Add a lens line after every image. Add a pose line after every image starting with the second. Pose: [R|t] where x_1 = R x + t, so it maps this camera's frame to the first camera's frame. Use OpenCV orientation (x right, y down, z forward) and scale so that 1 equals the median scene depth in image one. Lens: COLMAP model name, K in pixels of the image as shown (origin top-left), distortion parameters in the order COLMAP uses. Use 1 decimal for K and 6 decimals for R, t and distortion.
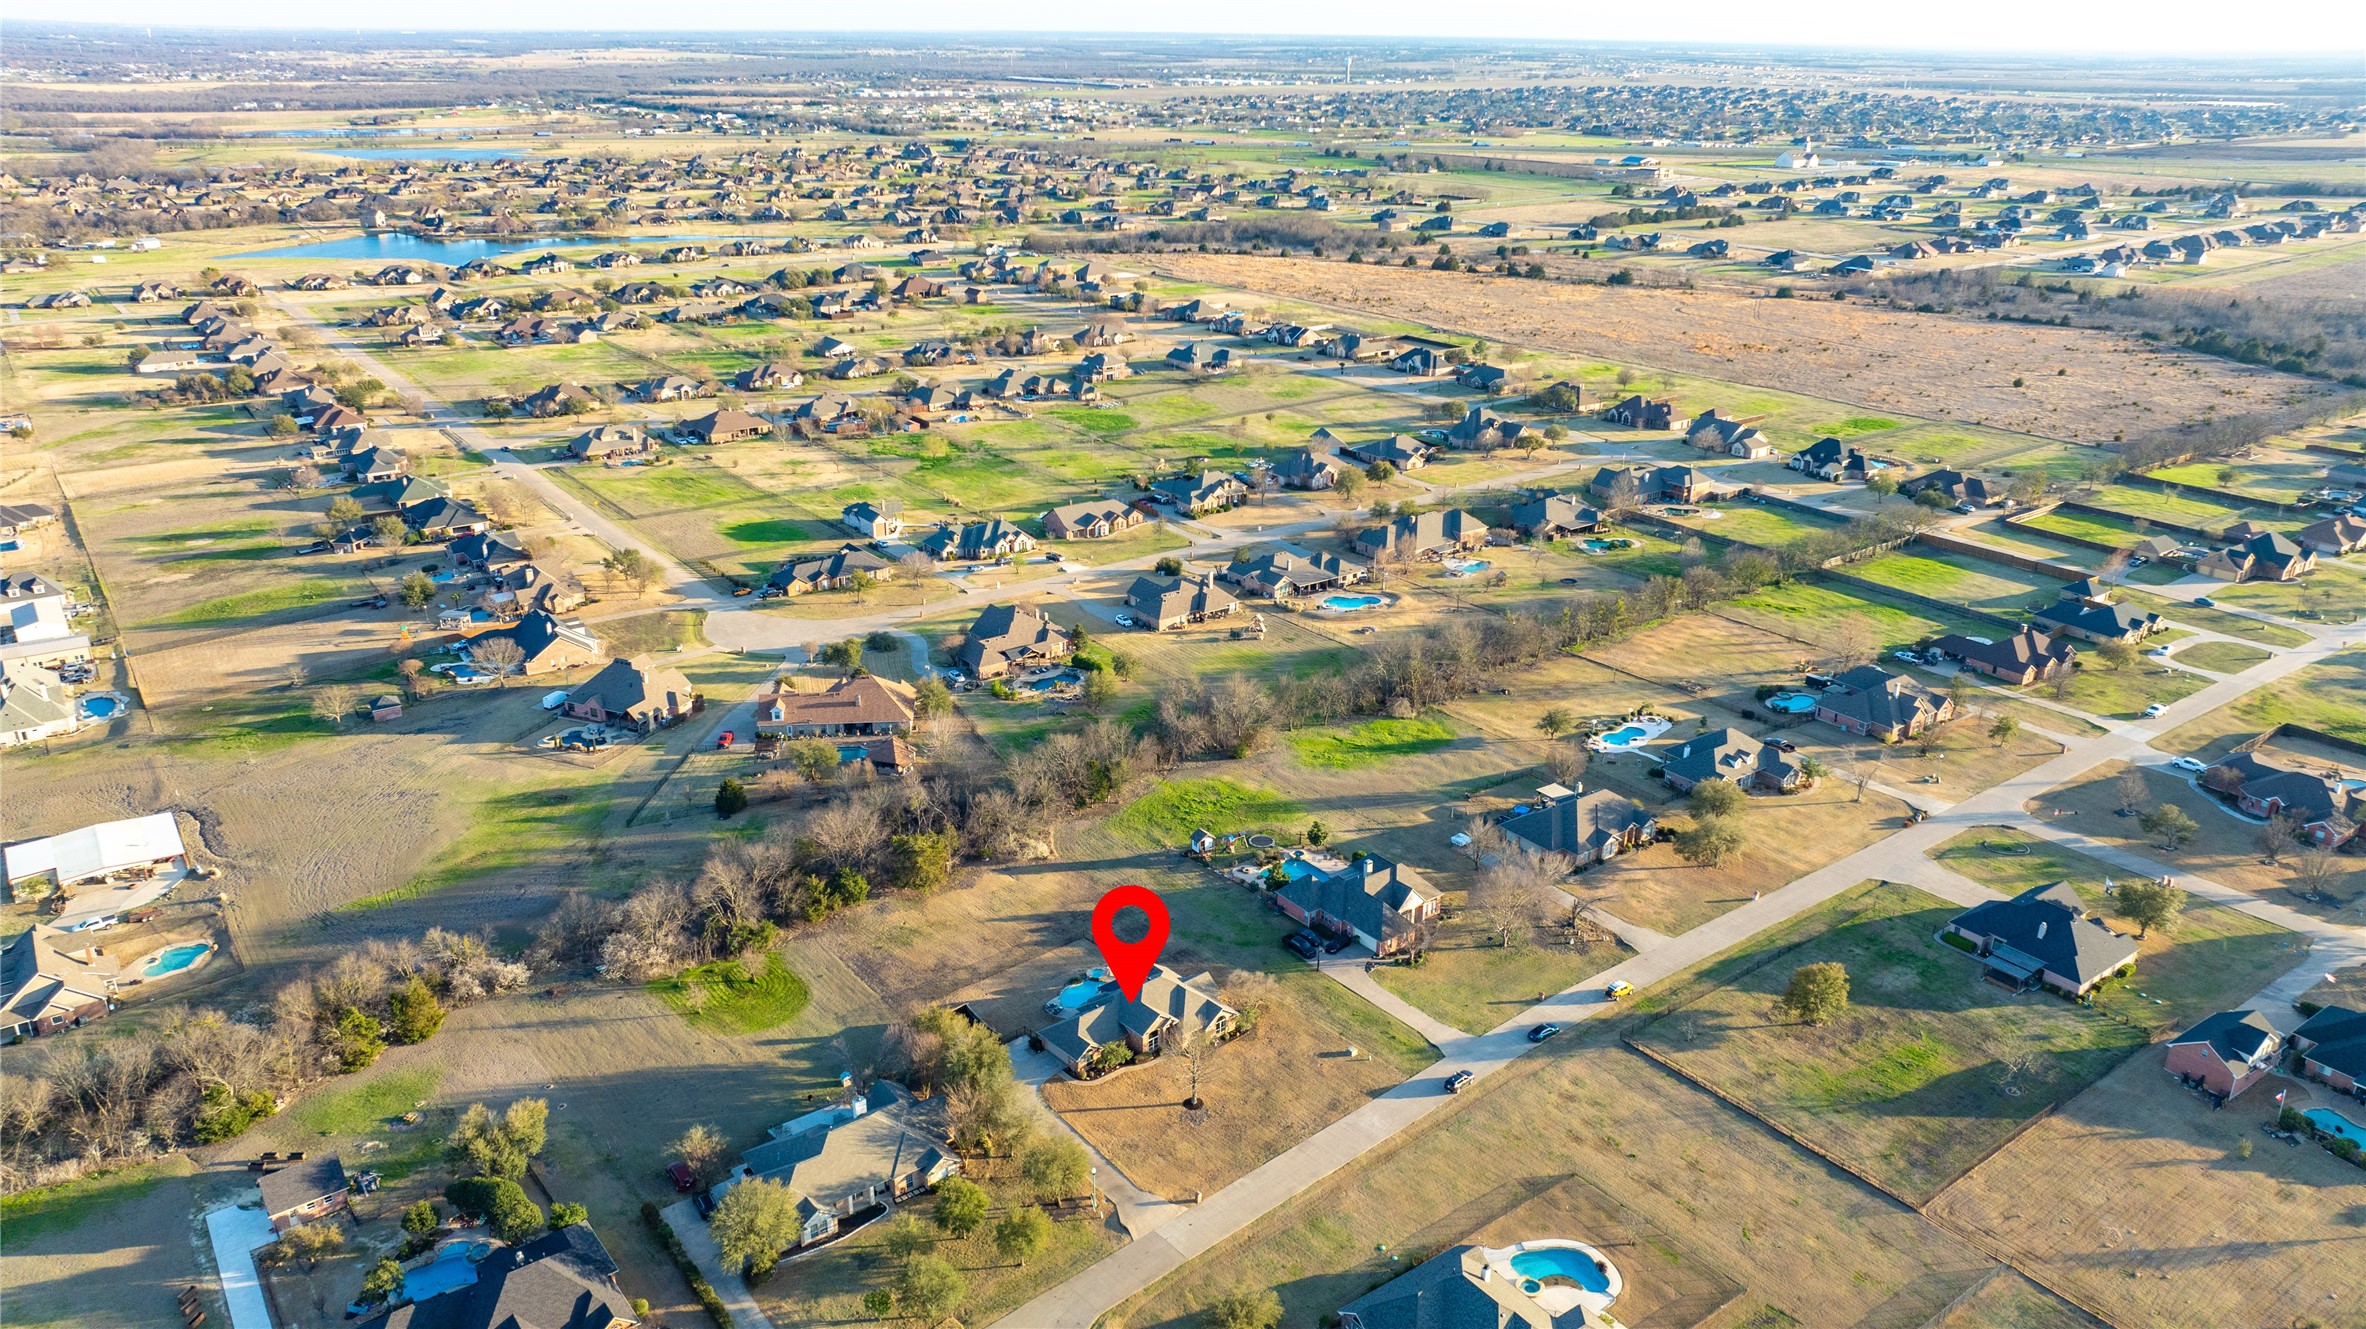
lens RADIAL K [[1663.6, 0, 1183.0], [0, 1663.6, 664.5], [0, 0, 1]] dist [-0.010253, -0.001580]
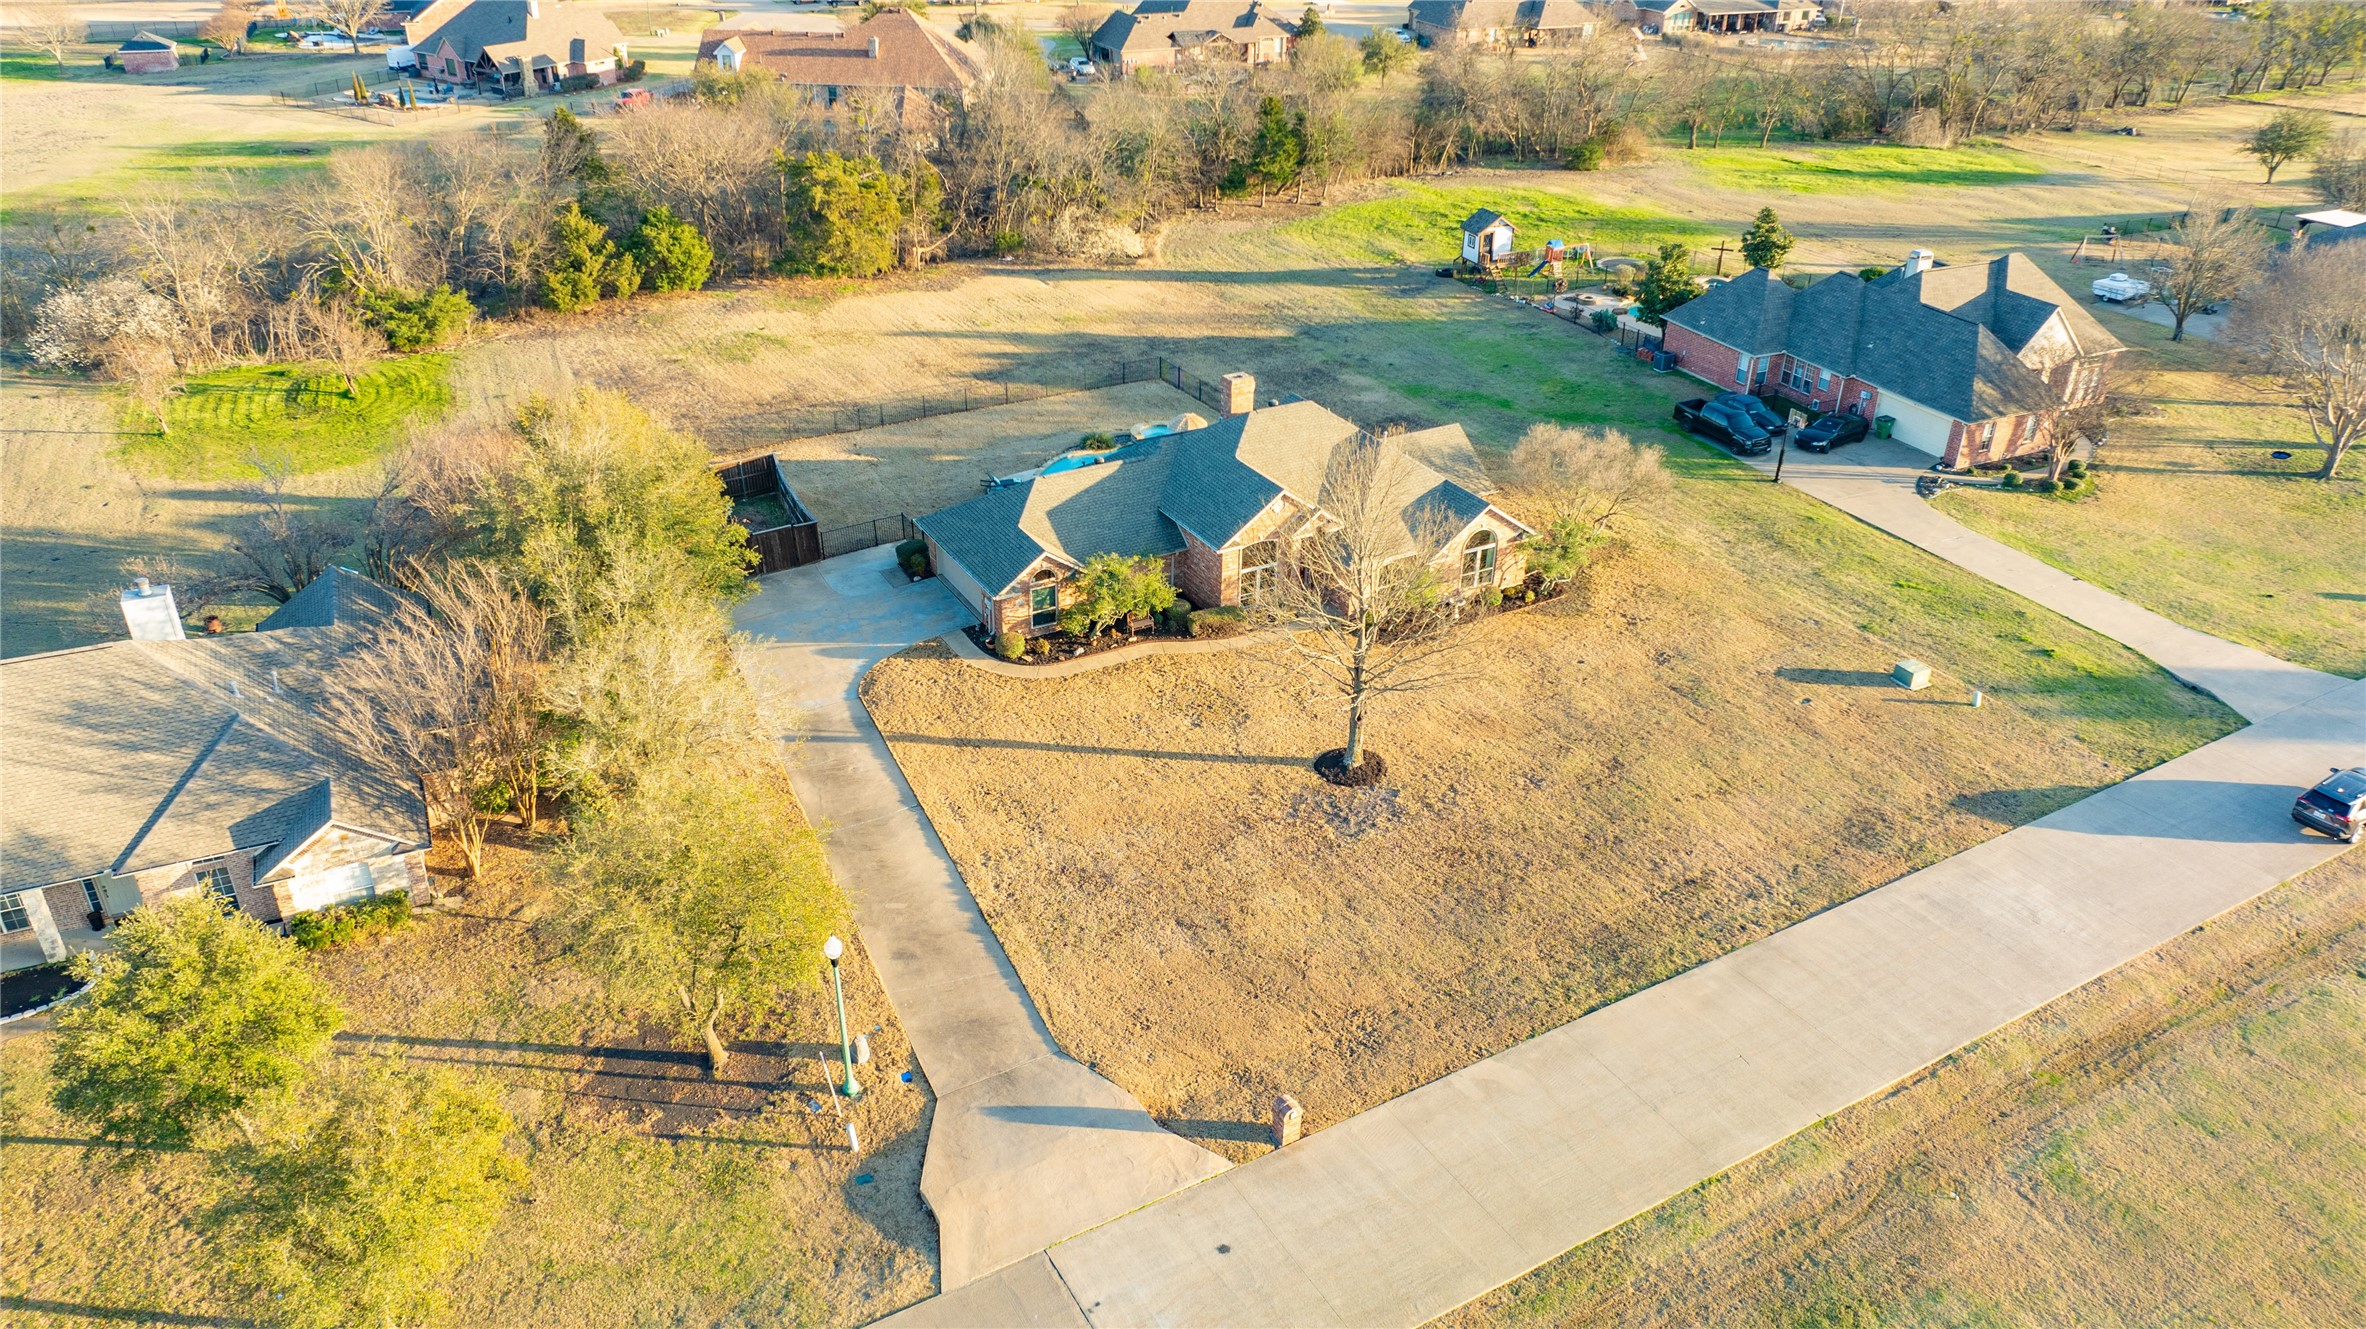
lens RADIAL K [[1663.6, 0, 1183.0], [0, 1663.6, 664.5], [0, 0, 1]] dist [-0.010253, -0.001580]
pose [[0.979702, 0.102328, -0.172375, 0.023941], [-0.078385, 0.986986, 0.140406, 0.194696], [0.184500, -0.124044, 0.974973, 0.668954]]
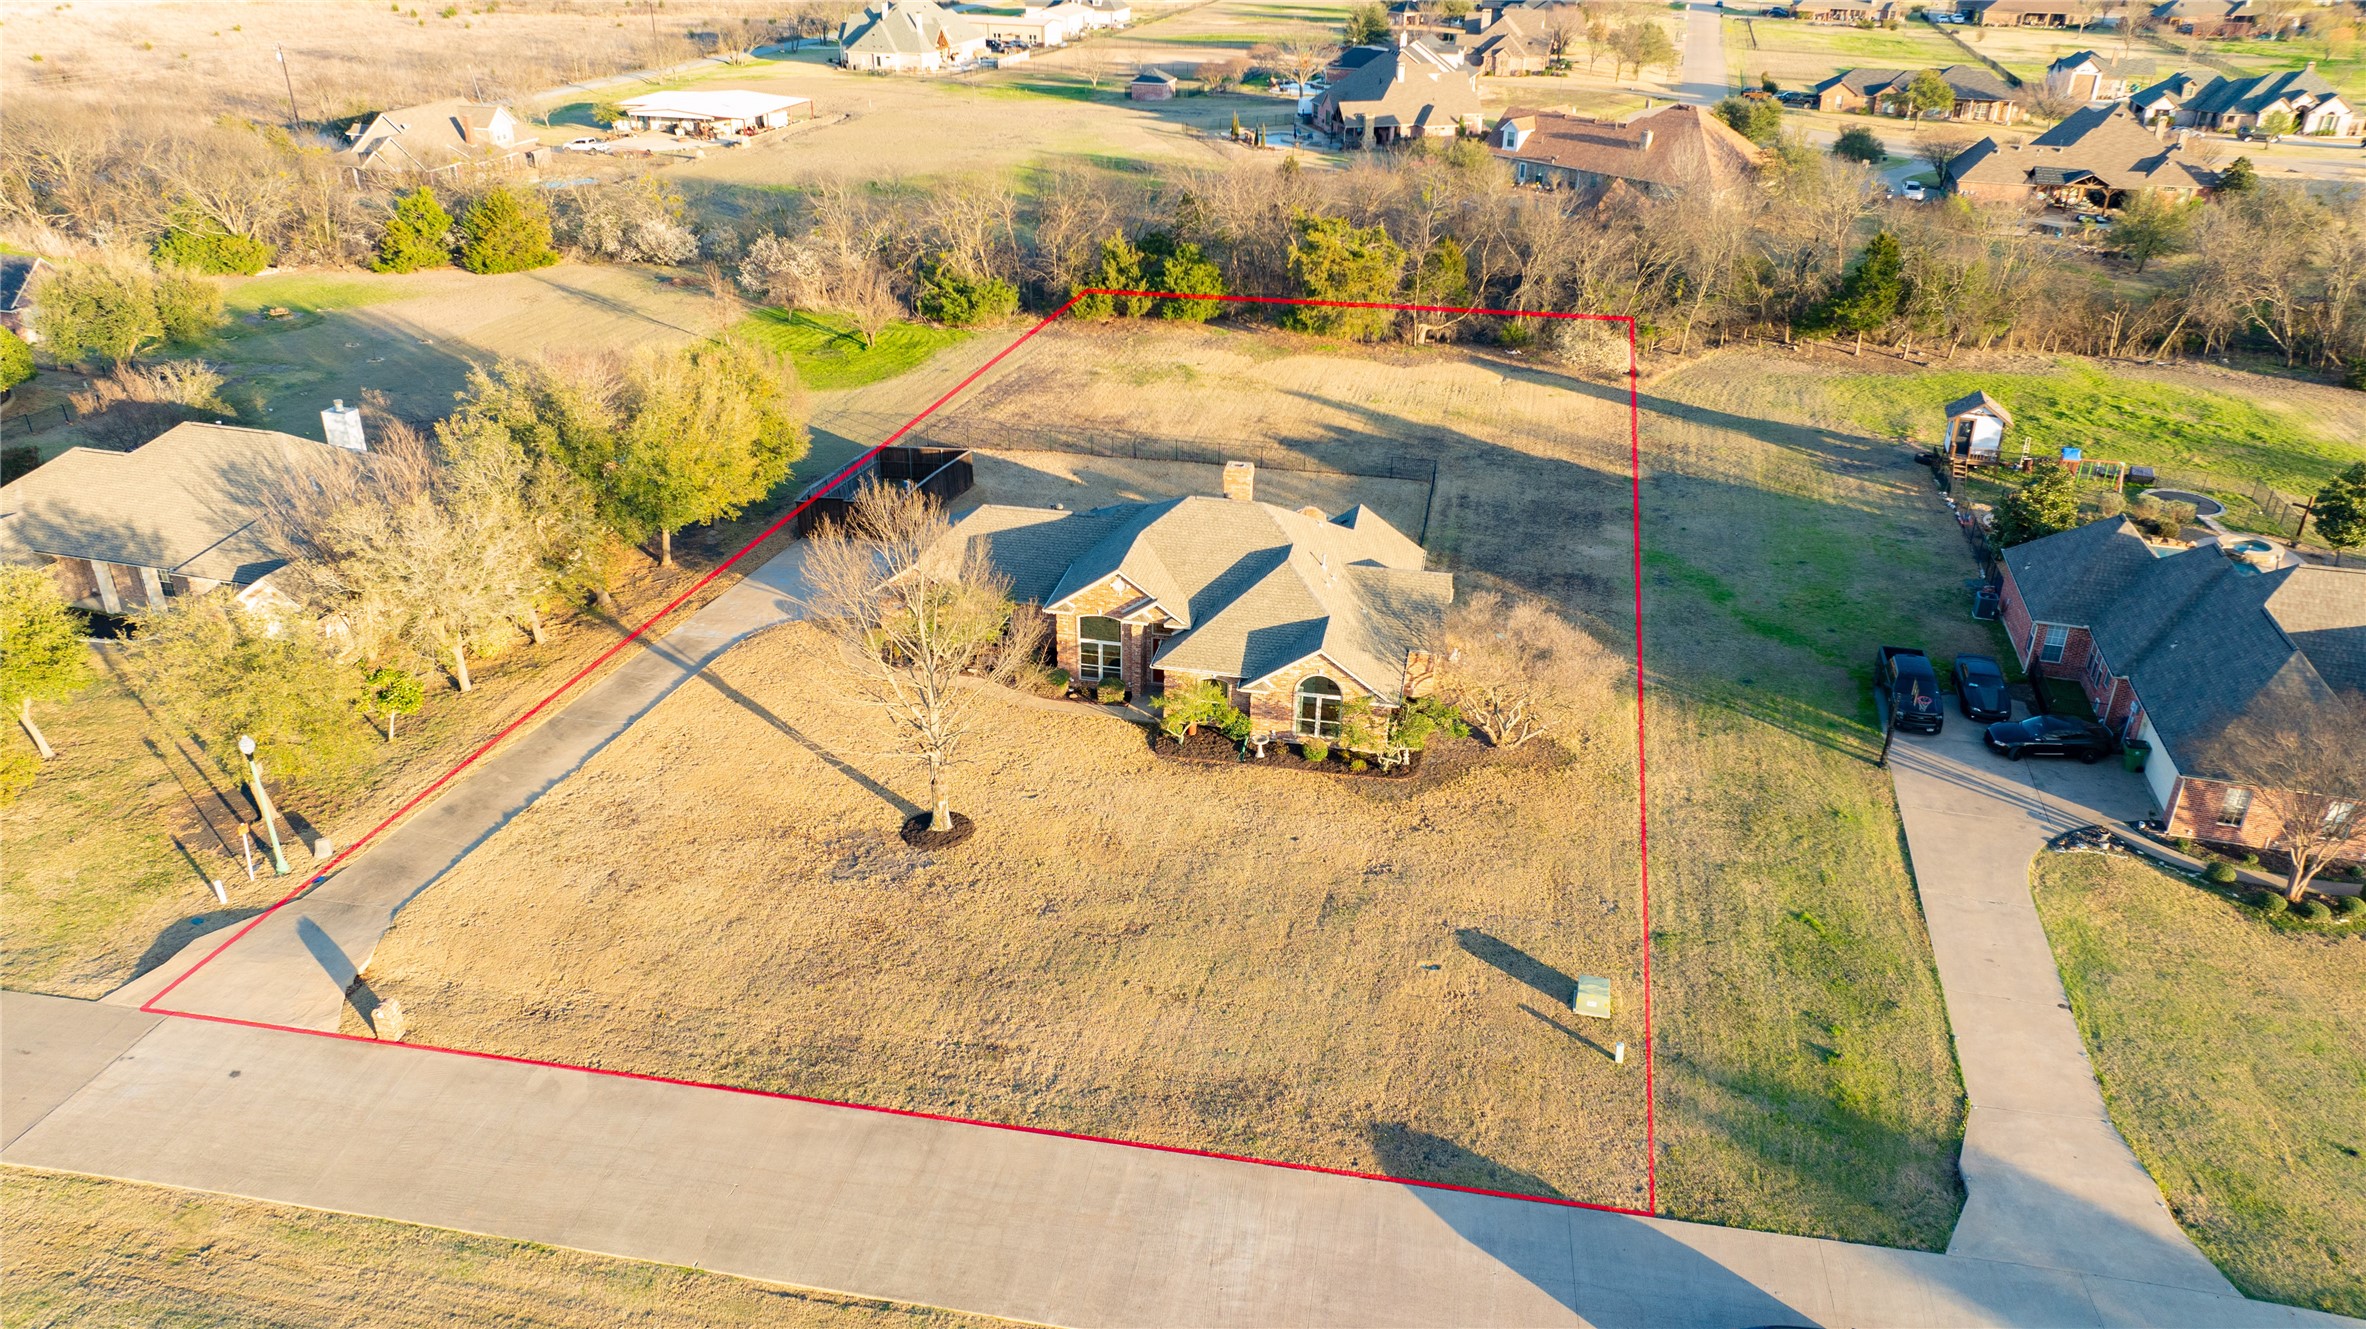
lens RADIAL K [[1663.6, 0, 1183.0], [0, 1663.6, 664.5], [0, 0, 1]] dist [-0.010253, -0.001580]
pose [[0.617637, 0.354532, -0.702020, 0.207853], [-0.290842, 0.932313, 0.214951, 0.152872], [0.730709, 0.071415, 0.678944, 0.778584]]
